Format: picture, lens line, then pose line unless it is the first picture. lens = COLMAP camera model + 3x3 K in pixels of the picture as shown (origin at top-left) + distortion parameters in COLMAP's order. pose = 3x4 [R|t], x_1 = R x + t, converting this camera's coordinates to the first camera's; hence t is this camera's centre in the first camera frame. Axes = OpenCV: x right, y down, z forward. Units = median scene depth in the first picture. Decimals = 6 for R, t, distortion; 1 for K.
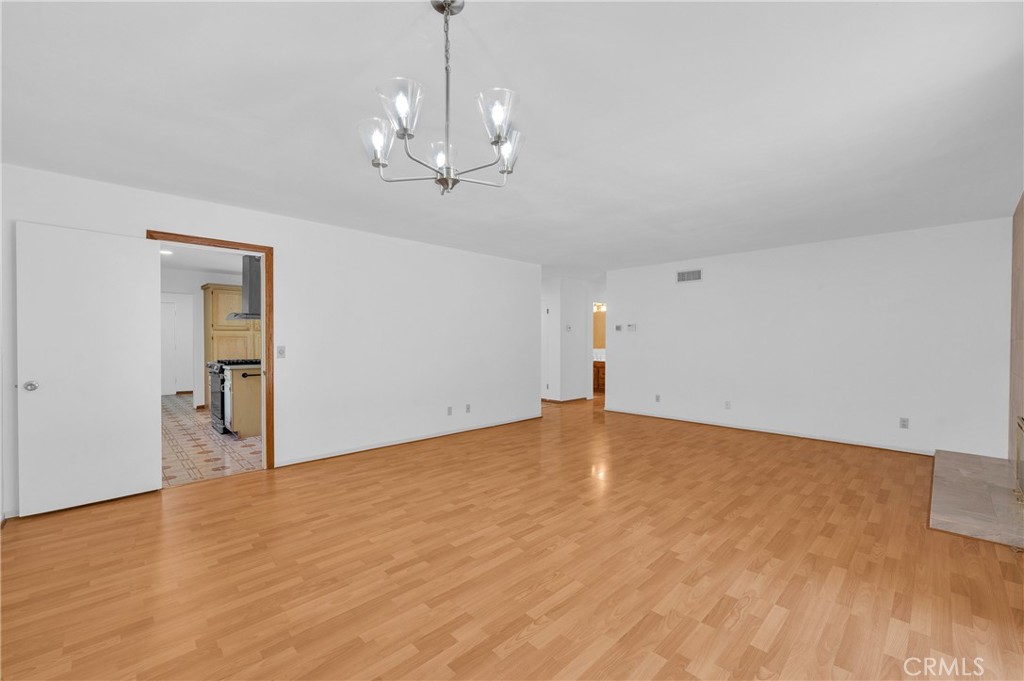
lens RADIAL K [[406.7, 0, 513.0], [0, 406.7, 343.2], [0, 0, 1]] dist [-0.000597, -0.000151]
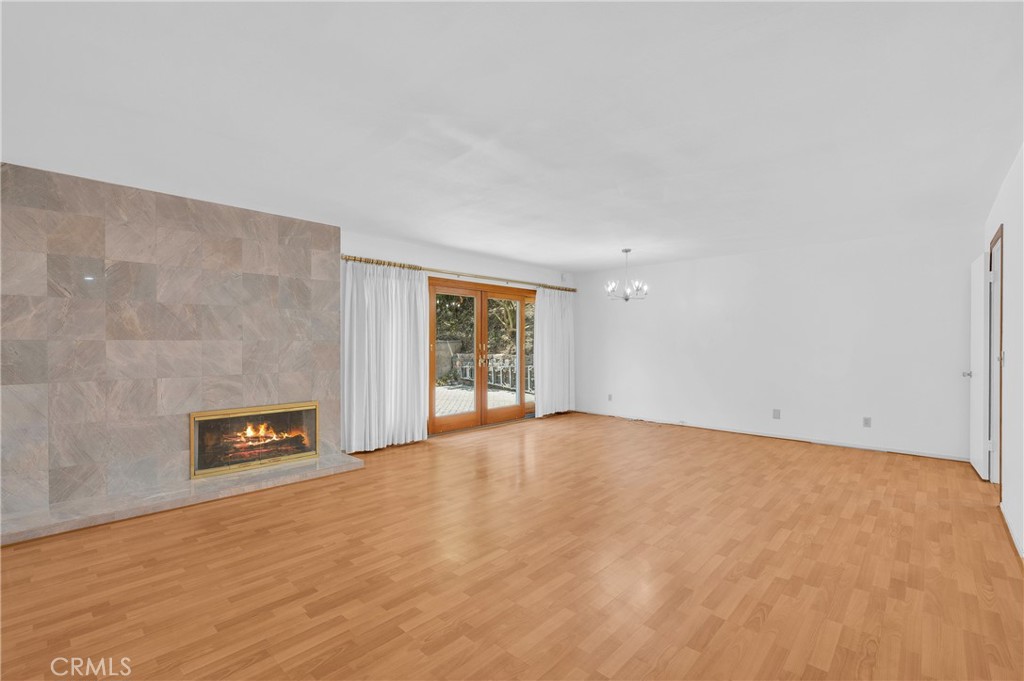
lens RADIAL K [[473.7, 0, 512.0], [0, 473.7, 340.5], [0, 0, 1]] dist [-0.000354, -0.000094]
pose [[-0.998546, -0.001674, -0.053889, 0.458265], [-0.001912, 0.999989, 0.004377, -0.015411], [0.053881, 0.004474, -0.998537, 2.171853]]
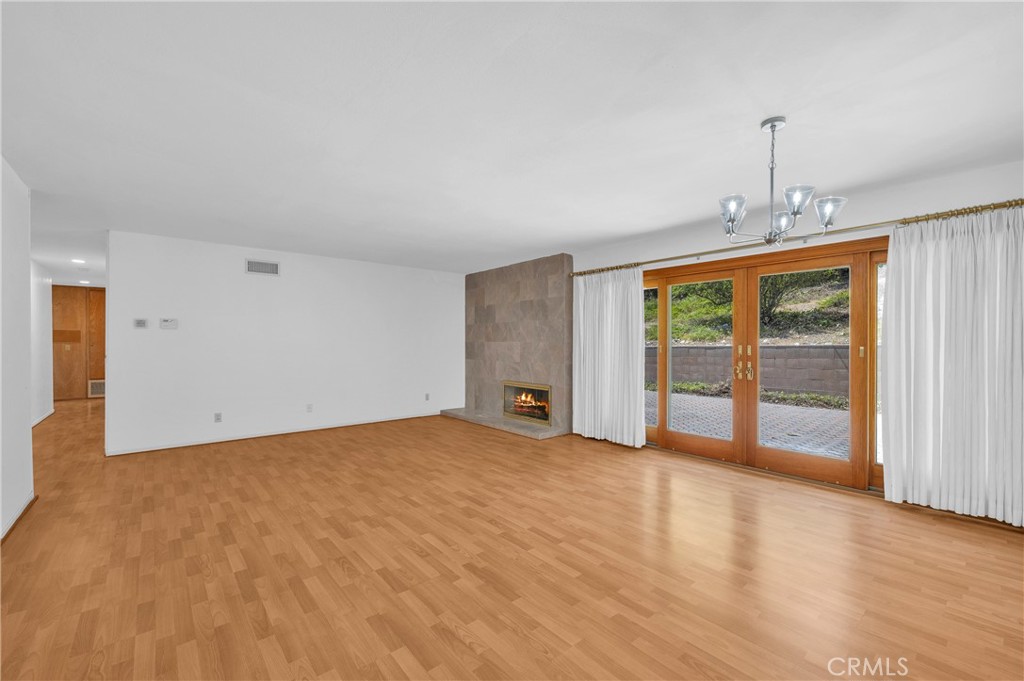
lens RADIAL K [[423.3, 0, 498.8], [0, 423.3, 342.2], [0, 0, 1]] dist [0.000713, -0.000025]
pose [[0.101700, -0.000377, 0.994815, -0.777324], [0.006884, 0.999976, -0.000325, -0.006265], [-0.994791, 0.006881, 0.101700, 0.776483]]
